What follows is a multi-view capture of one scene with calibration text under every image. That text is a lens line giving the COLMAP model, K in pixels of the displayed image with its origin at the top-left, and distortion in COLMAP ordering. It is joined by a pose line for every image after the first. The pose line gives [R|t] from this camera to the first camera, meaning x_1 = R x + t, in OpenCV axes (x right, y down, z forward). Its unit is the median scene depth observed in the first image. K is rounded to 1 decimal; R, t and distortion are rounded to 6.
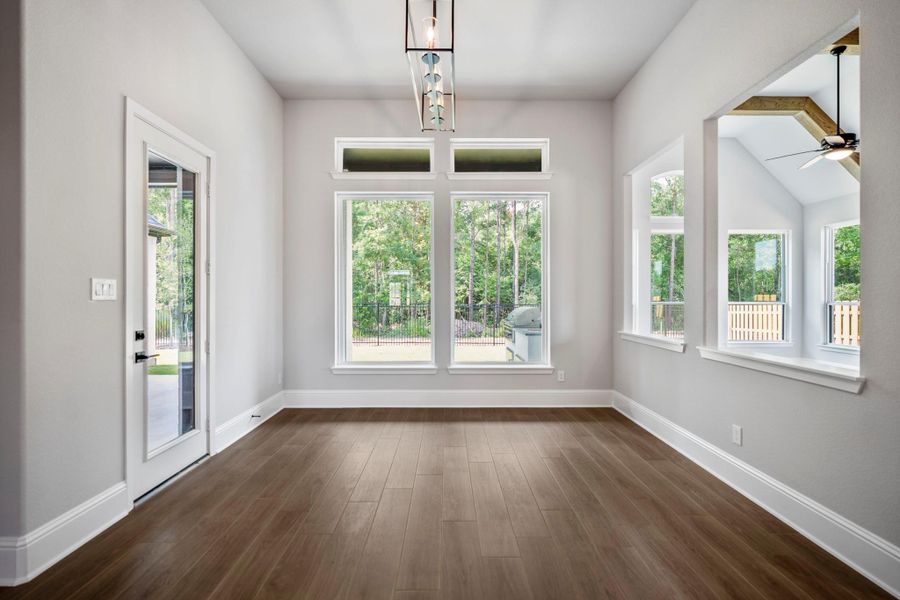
lens RADIAL K [[413.6, 0, 456.5], [0, 413.6, 298.2], [0, 0, 1]] dist [0.005888, 0.000548]
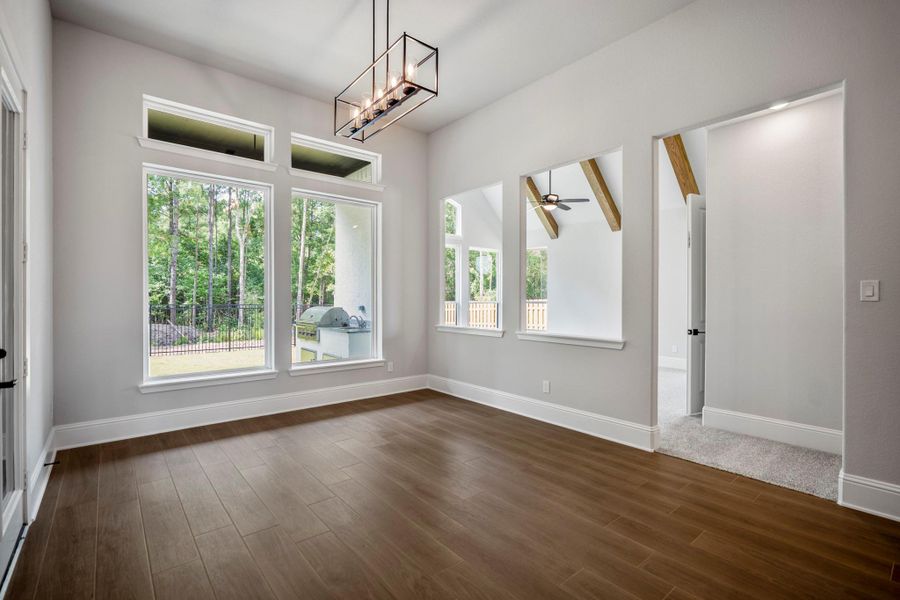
lens RADIAL K [[413.6, 0, 453.4], [0, 413.6, 298.6], [0, 0, 1]] dist [0.005888, 0.000548]
pose [[0.780139, 0.000599, 0.625606, -0.224210], [-0.001317, 0.999999, 0.000684, 0.000283], [-0.625605, -0.001357, 0.780139, 0.006855]]
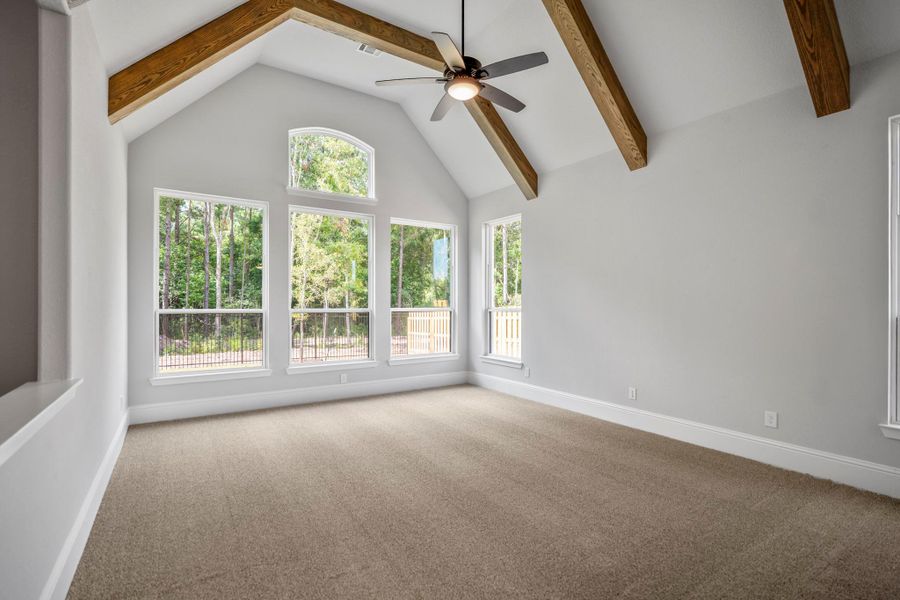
lens RADIAL K [[413.6, 0, 453.4], [0, 413.6, 300.7], [0, 0, 1]] dist [0.005888, 0.000548]
pose [[0.845803, 0.003693, 0.533482, 0.362502], [0.000694, 0.999968, -0.008022, 0.001693], [-0.533494, 0.007155, 0.845773, 0.291123]]
